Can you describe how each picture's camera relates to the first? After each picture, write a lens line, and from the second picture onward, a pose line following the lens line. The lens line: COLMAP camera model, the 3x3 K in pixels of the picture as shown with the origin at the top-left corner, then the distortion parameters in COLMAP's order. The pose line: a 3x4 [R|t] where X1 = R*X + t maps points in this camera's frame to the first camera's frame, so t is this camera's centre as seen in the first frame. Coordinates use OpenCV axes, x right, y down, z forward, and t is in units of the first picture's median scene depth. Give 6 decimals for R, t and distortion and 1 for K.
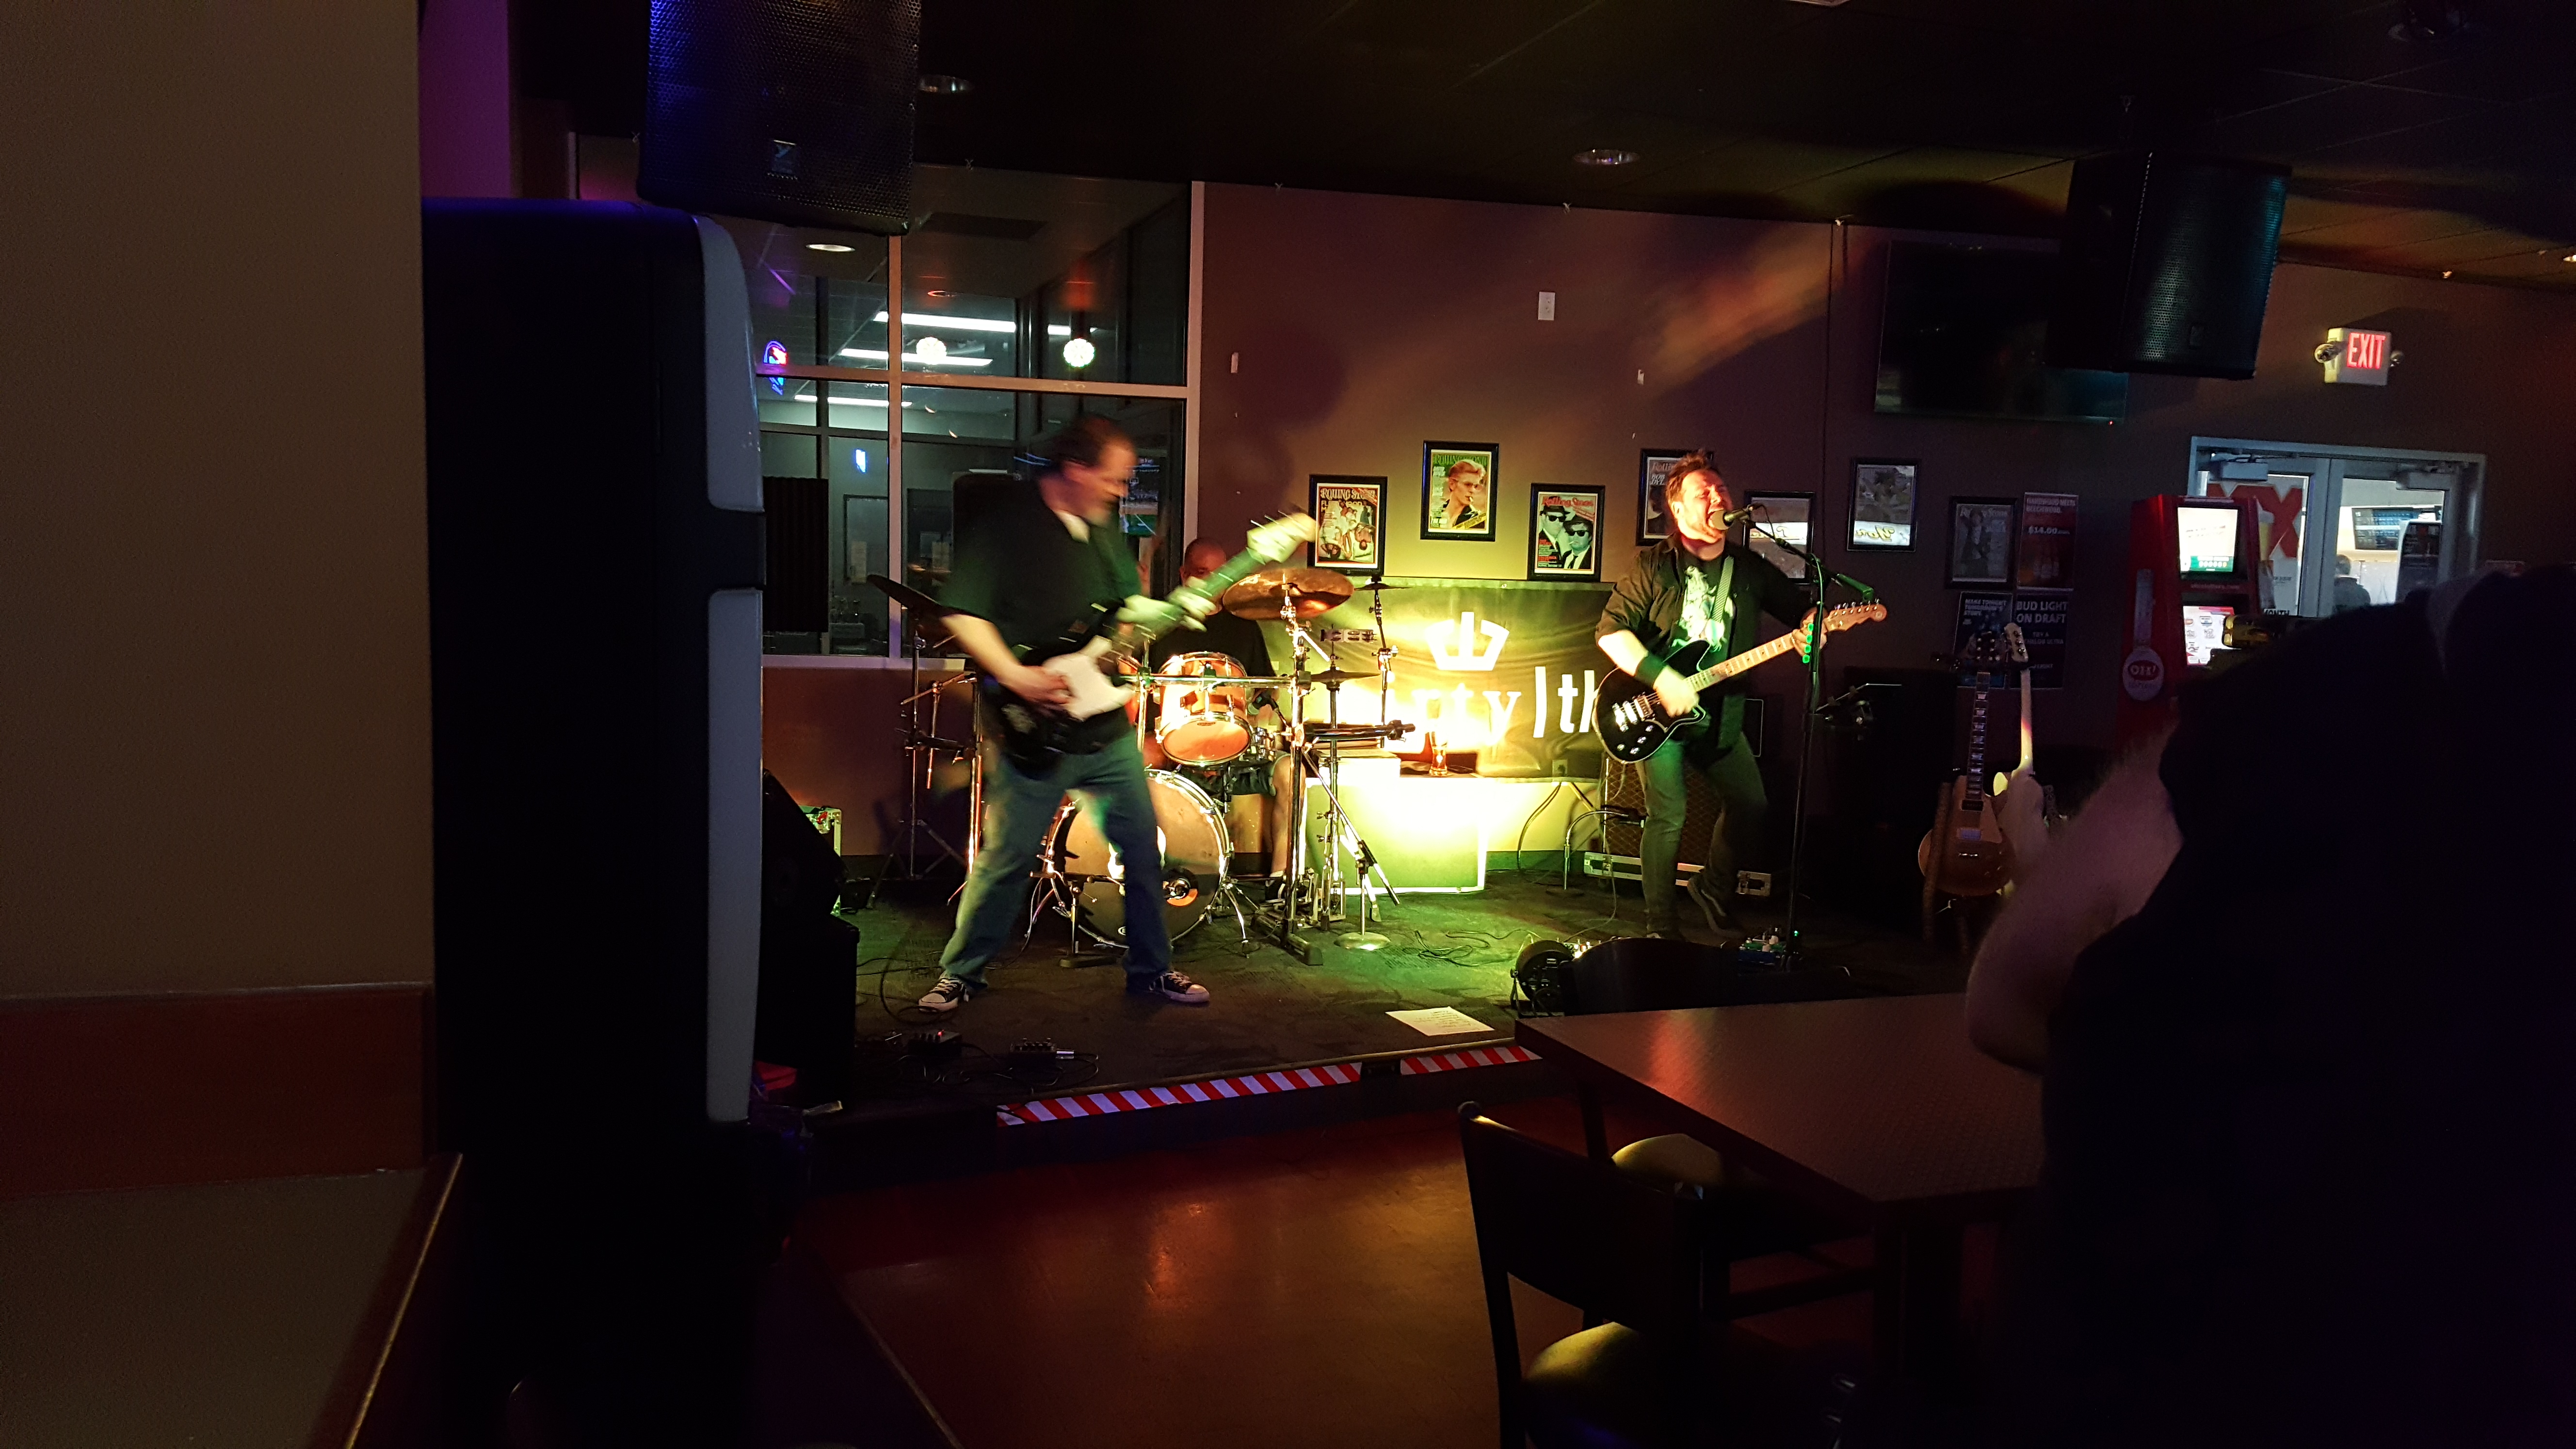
lens RADIAL K [[1814.5, 0, 1299.6], [0, 1814.5, 754.1], [0, 0, 1]] dist [0.064054, -0.101172]
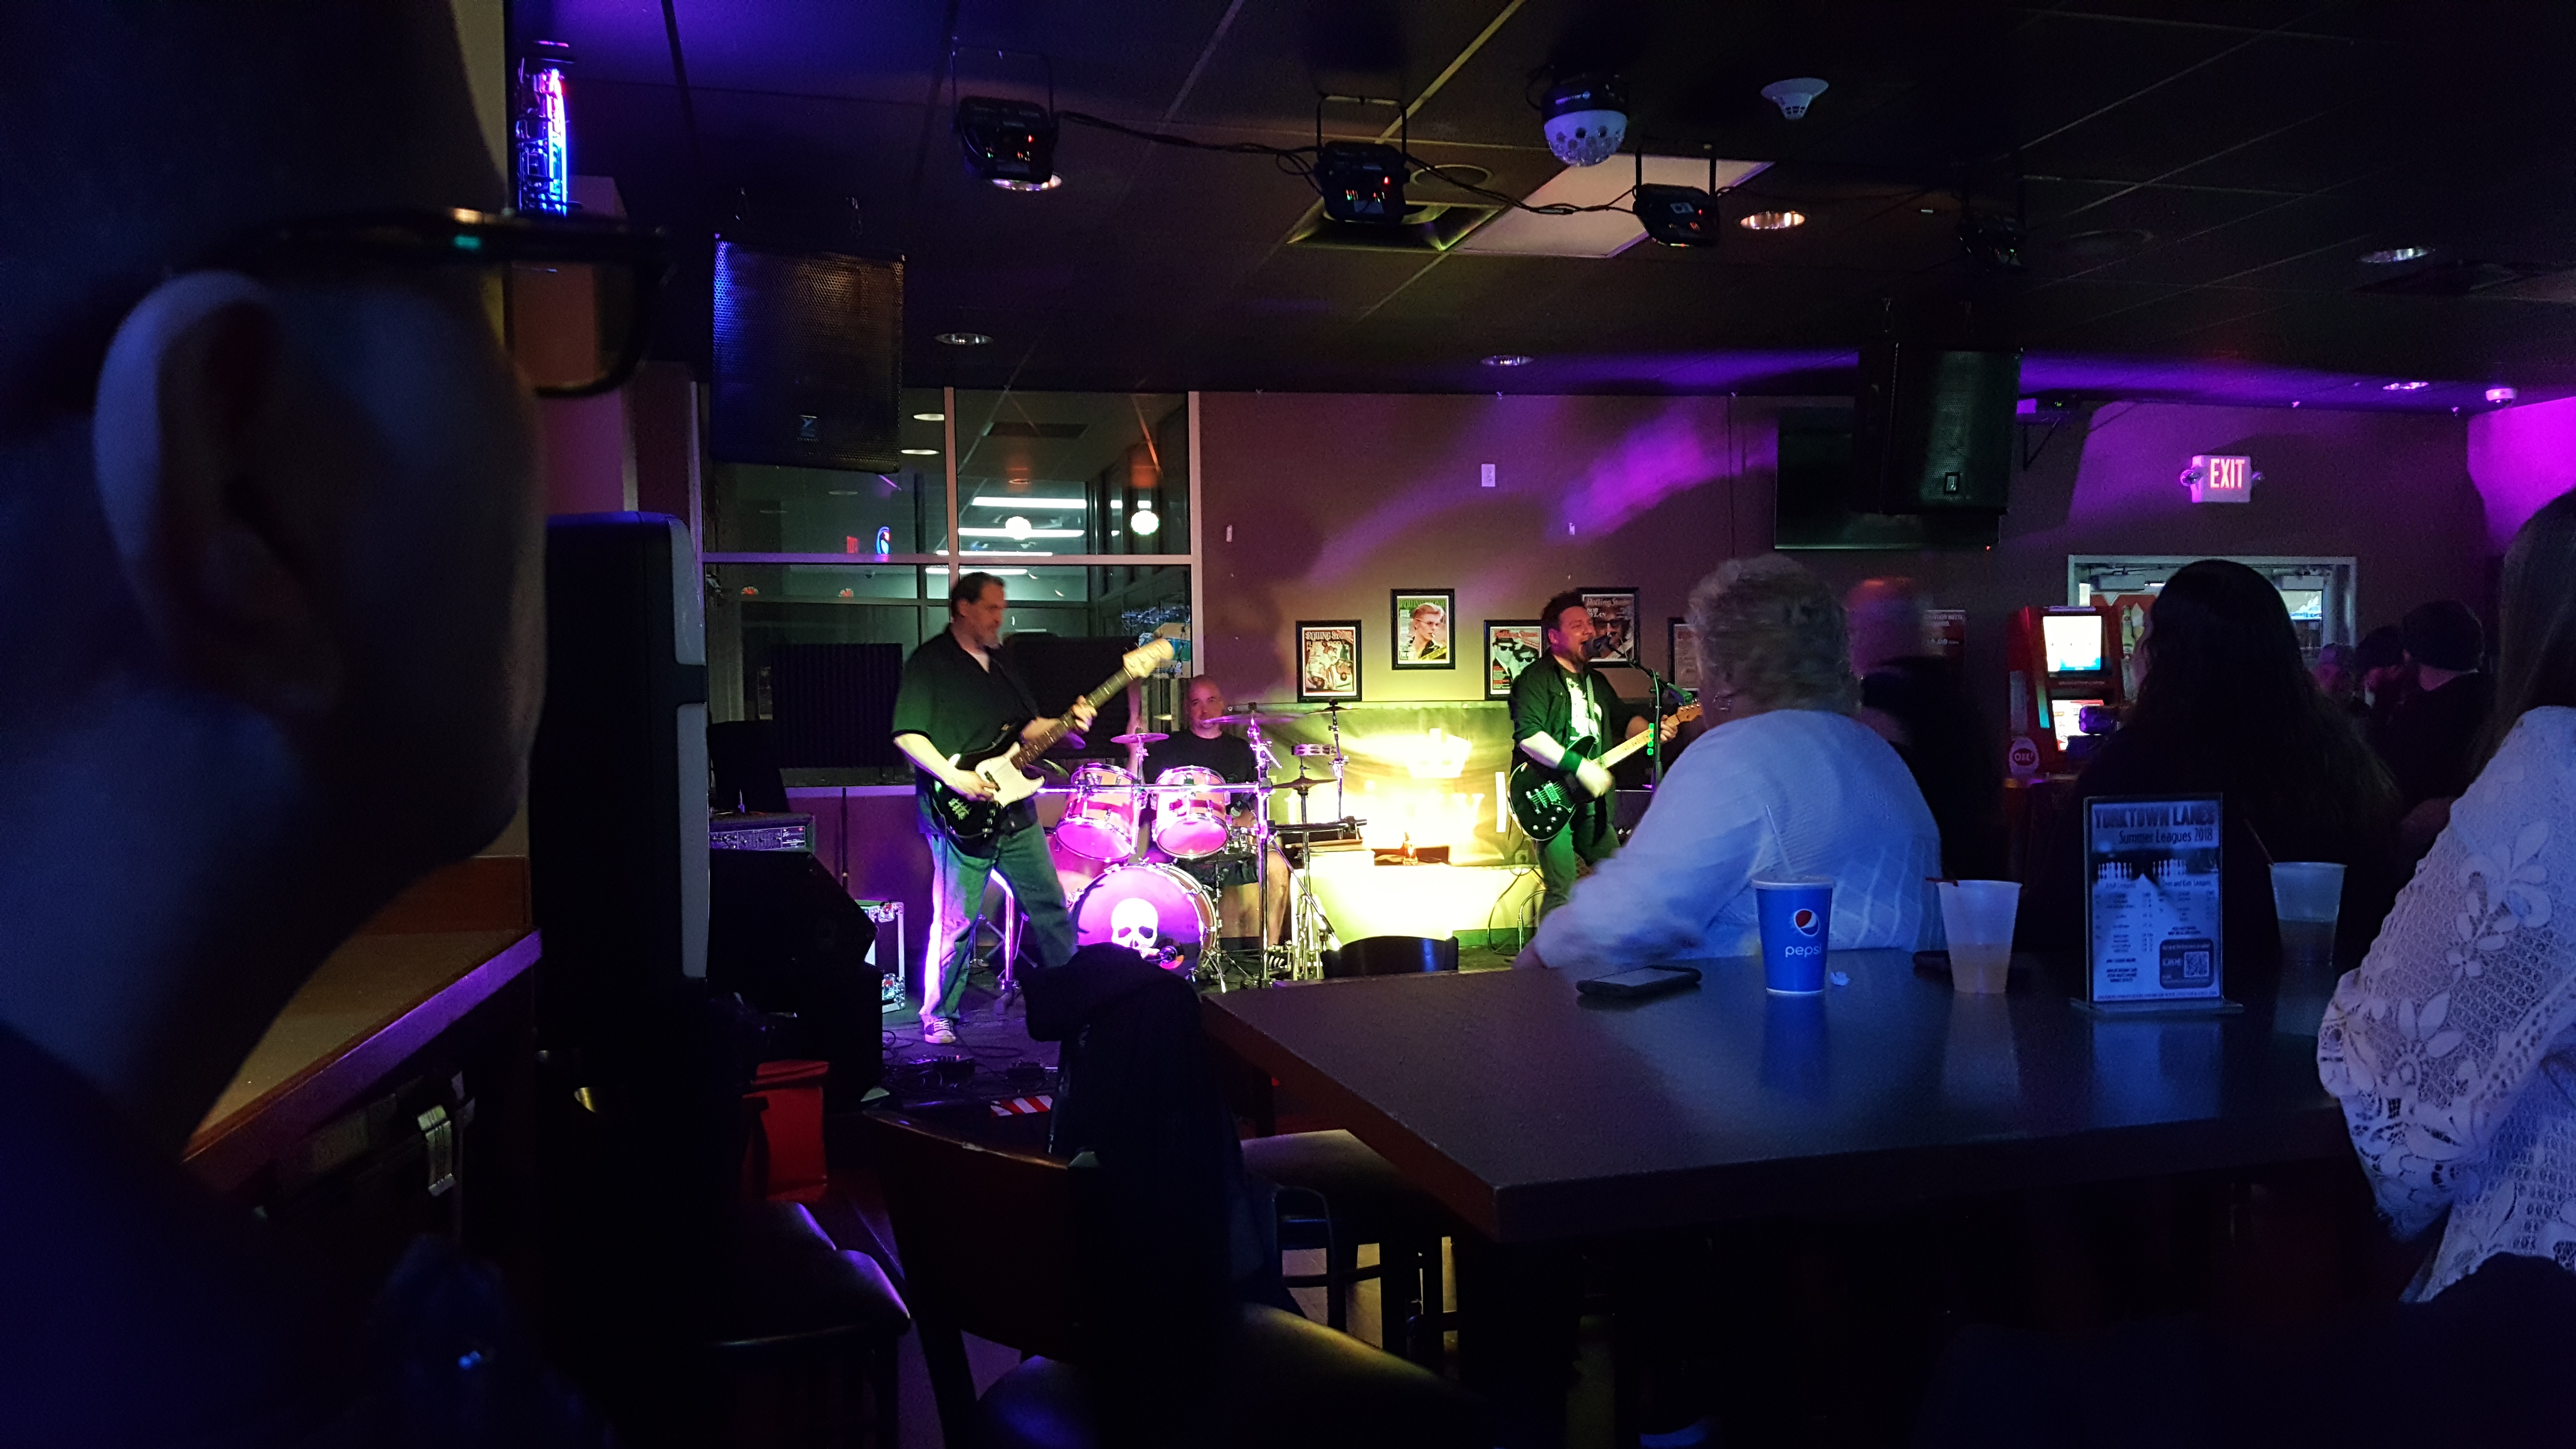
lens RADIAL K [[1814.5, 0, 1339.9], [0, 1814.5, 765.2], [0, 0, 1]] dist [0.064054, -0.101172]
pose [[0.997362, -0.039402, -0.060961, 0.102454], [0.034947, 0.996757, -0.072487, 0.029698], [0.063619, 0.070166, 0.995505, -0.189600]]
